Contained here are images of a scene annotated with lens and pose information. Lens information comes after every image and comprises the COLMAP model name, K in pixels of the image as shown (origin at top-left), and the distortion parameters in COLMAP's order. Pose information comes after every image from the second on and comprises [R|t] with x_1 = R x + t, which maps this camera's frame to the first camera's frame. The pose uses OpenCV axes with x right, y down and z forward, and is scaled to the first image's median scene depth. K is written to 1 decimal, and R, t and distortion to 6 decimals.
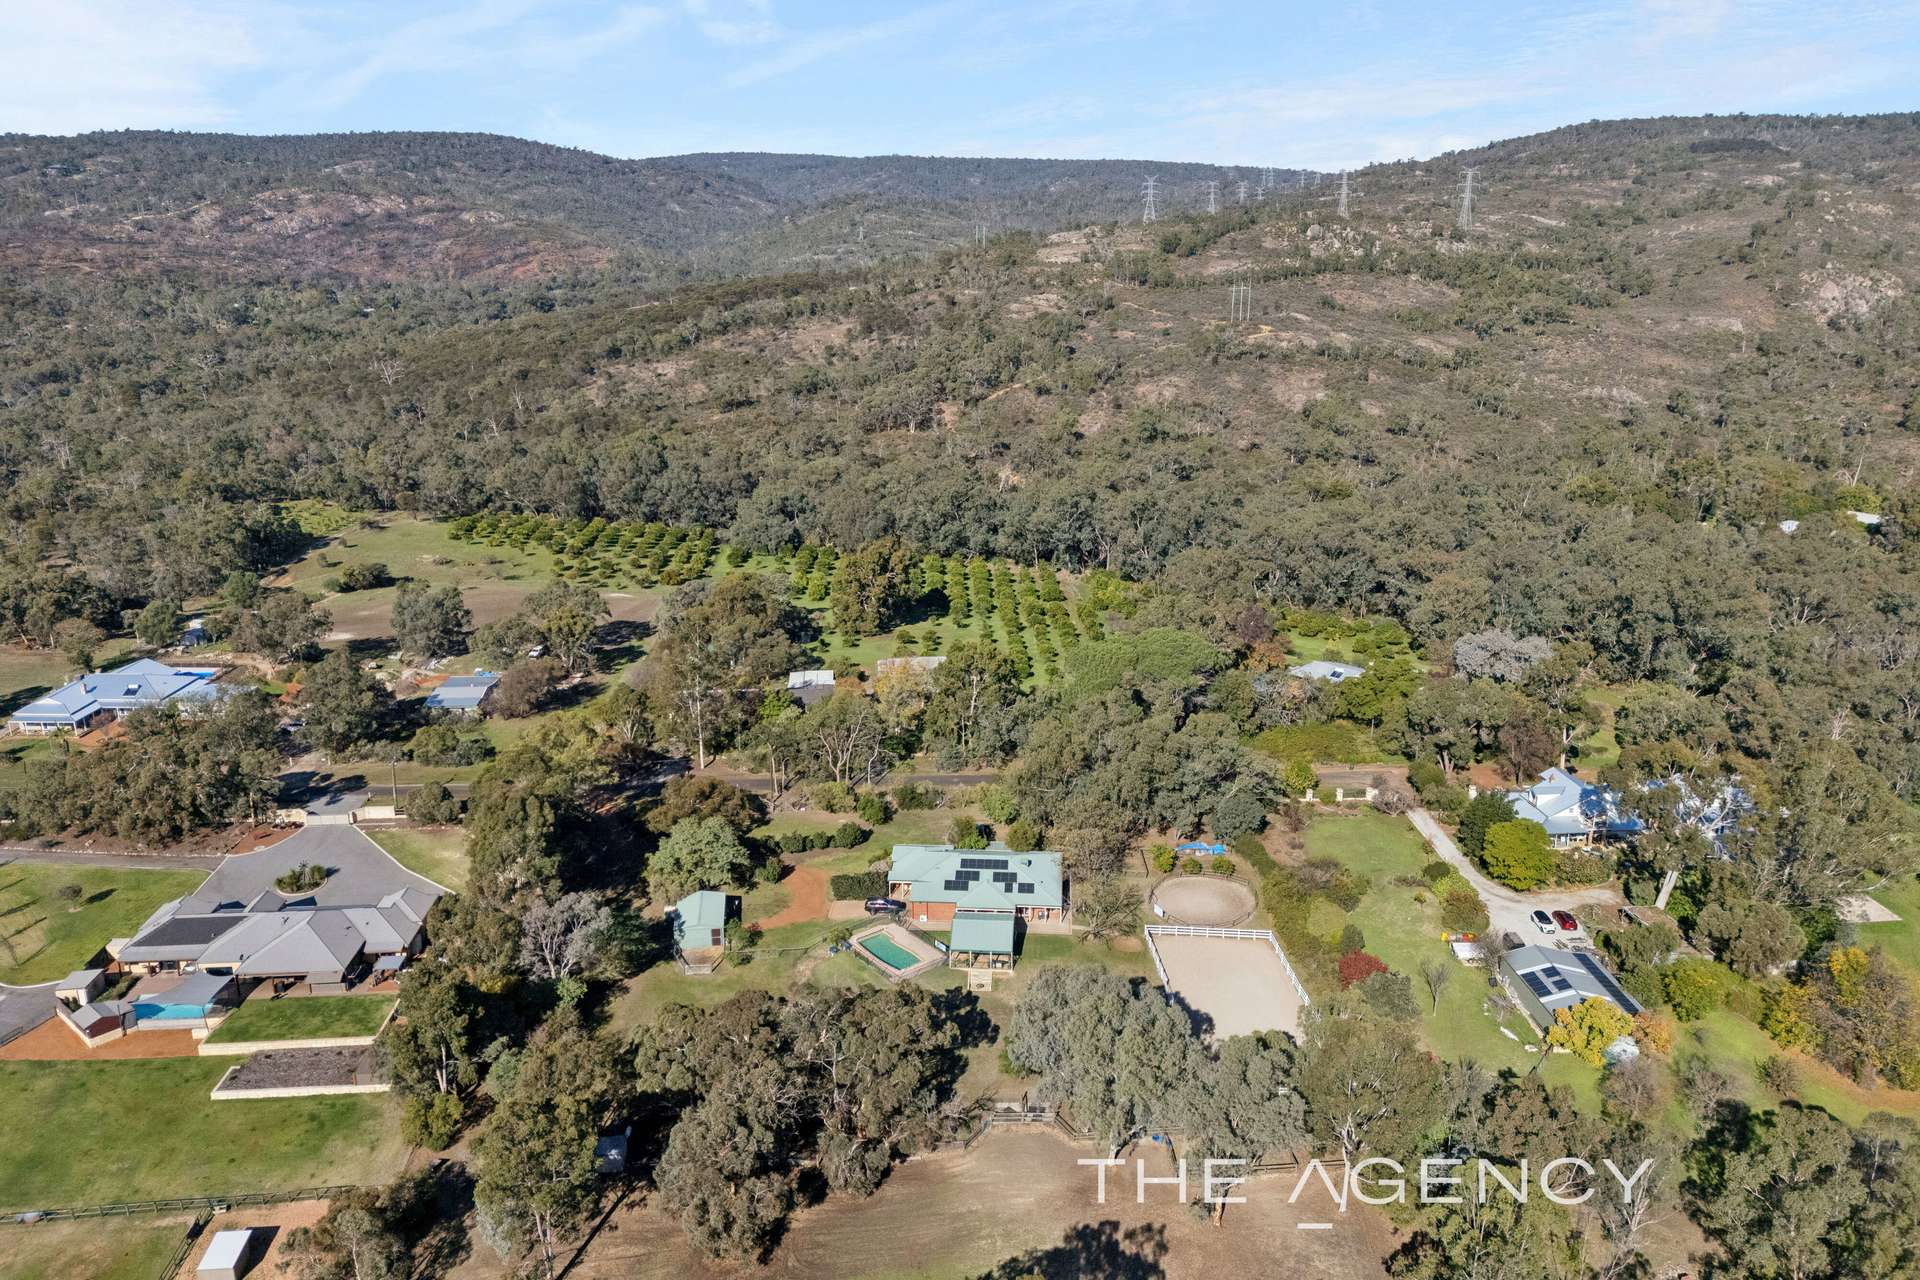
lens RADIAL K [[1404.5, 0, 968.0], [0, 1404.5, 639.2], [0, 0, 1]] dist [0.090247, -0.106883]
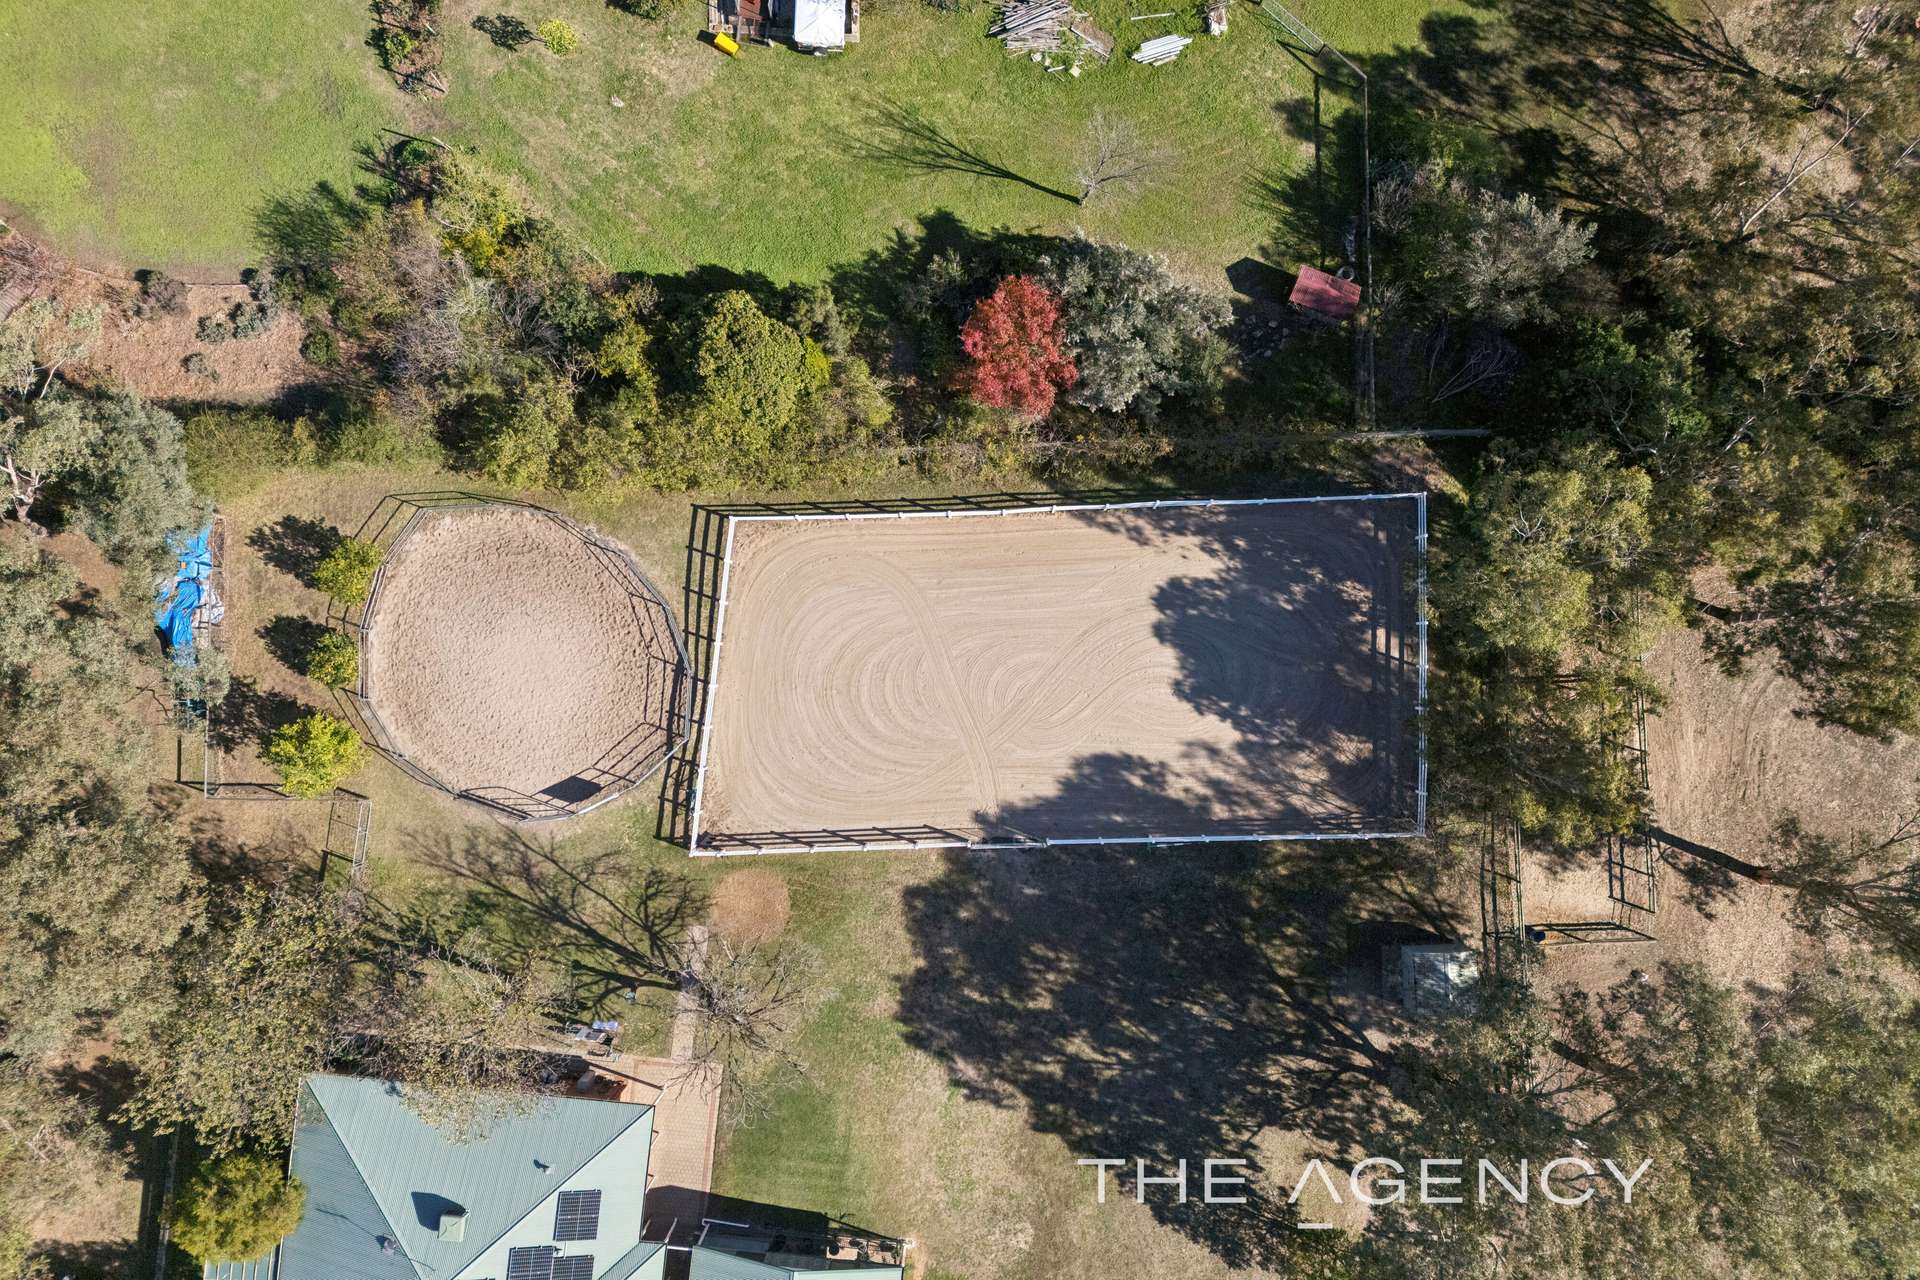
lens RADIAL K [[1404.5, 0, 968.0], [0, 1404.5, 639.2], [0, 0, 1]] dist [0.090247, -0.106883]
pose [[0.047486, -0.998841, 0.007914, 0.202118], [0.314109, 0.022453, 0.949121, -0.133948], [-0.948198, -0.042585, 0.314811, 0.911092]]
